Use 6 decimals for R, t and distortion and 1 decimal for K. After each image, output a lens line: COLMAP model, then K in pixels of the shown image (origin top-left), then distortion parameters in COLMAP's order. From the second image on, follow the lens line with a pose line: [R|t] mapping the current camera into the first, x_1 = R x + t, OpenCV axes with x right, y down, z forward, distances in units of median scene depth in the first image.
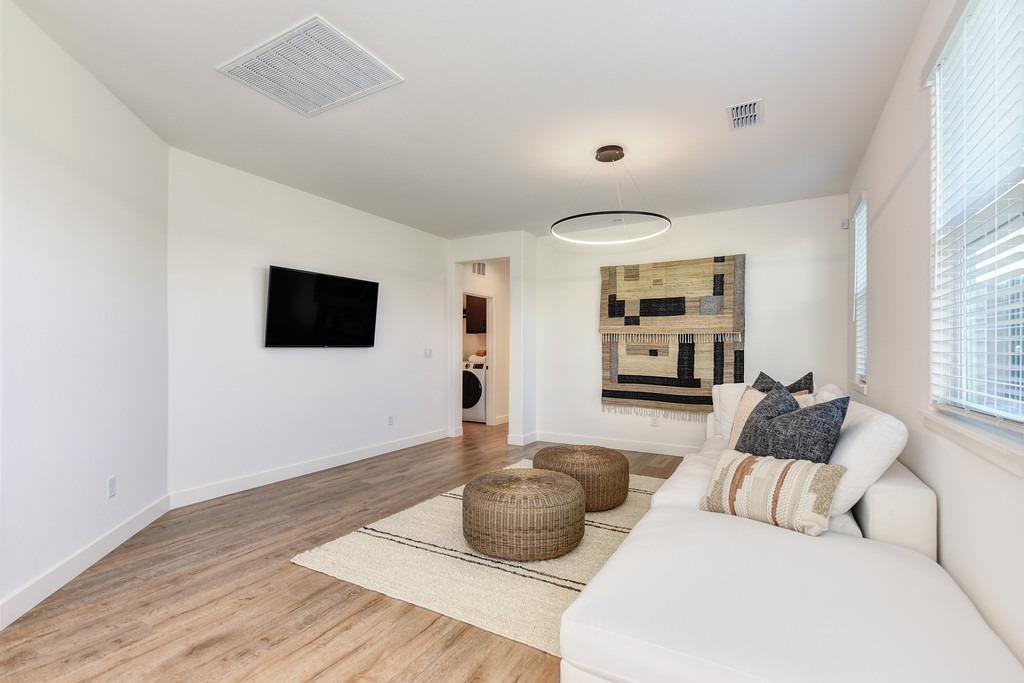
lens RADIAL K [[453.9, 0, 507.1], [0, 453.9, 344.2], [0, 0, 1]] dist [0.000347, -0.000191]
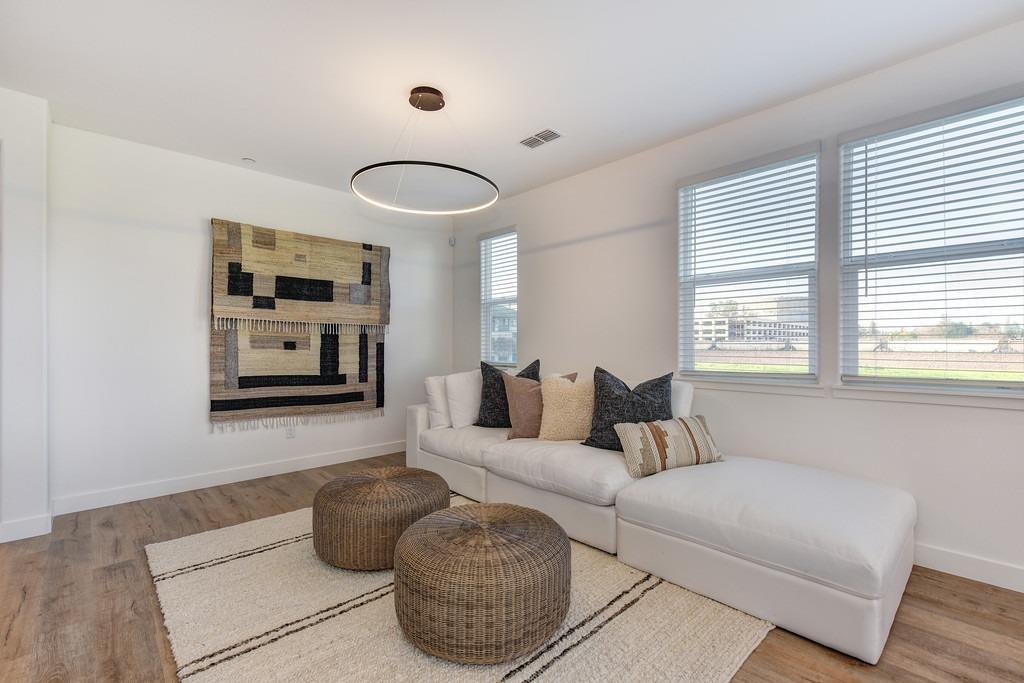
lens RADIAL K [[453.9, 0, 507.1], [0, 453.9, 344.2], [0, 0, 1]] dist [0.000347, -0.000191]
pose [[0.278767, -0.000969, 0.960358, -0.341270], [-0.013705, 0.999894, 0.004987, 0.007382], [-0.960261, -0.014552, 0.278724, 0.425230]]
